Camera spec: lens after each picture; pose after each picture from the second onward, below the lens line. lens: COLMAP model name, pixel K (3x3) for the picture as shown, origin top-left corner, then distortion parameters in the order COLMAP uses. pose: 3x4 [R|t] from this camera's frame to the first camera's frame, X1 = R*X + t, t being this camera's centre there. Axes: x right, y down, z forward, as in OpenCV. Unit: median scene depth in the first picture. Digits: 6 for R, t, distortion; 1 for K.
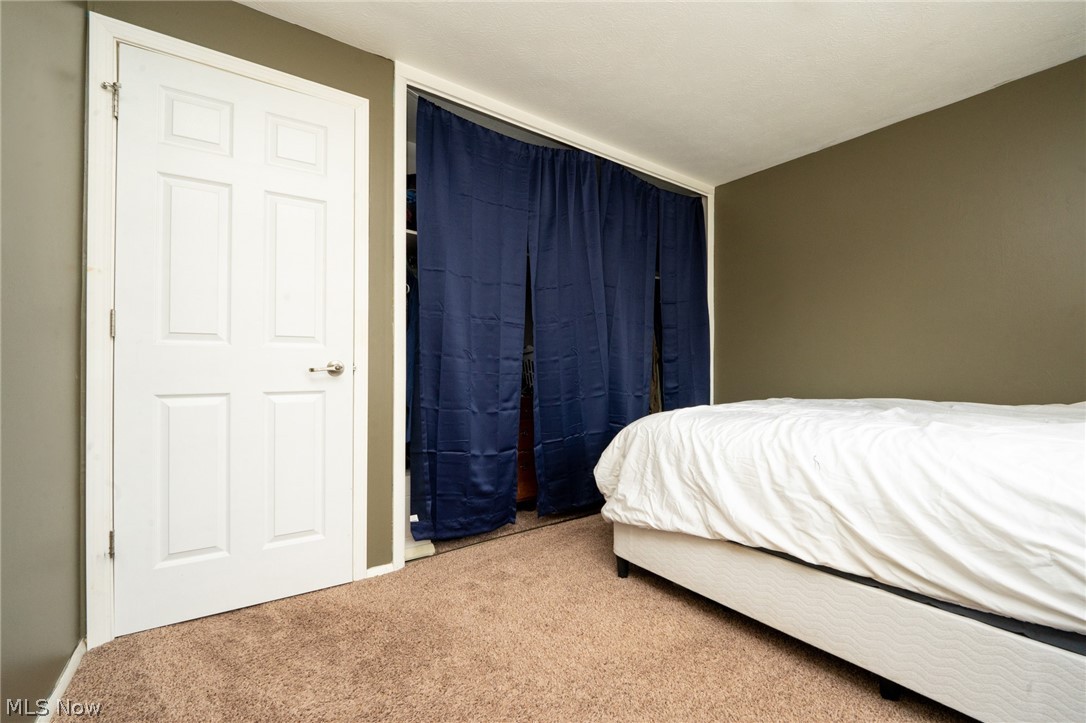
lens RADIAL K [[447.6, 0, 543.0], [0, 447.6, 361.5], [0, 0, 1]] dist [-0.001016, -0.003688]
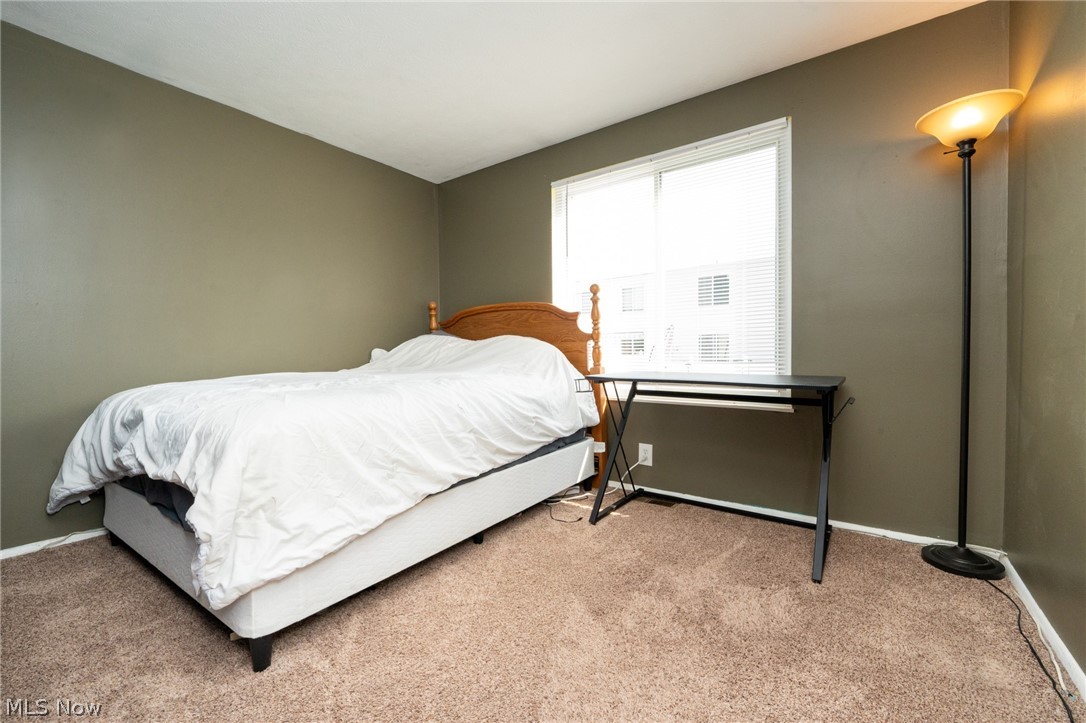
lens RADIAL K [[447.6, 0, 543.0], [0, 447.6, 361.5], [0, 0, 1]] dist [-0.001016, -0.003688]
pose [[-0.304157, -0.015665, 0.952493, -0.709539], [0.007936, 0.999788, 0.018977, 0.048893], [-0.952589, 0.013330, -0.303968, 1.051991]]
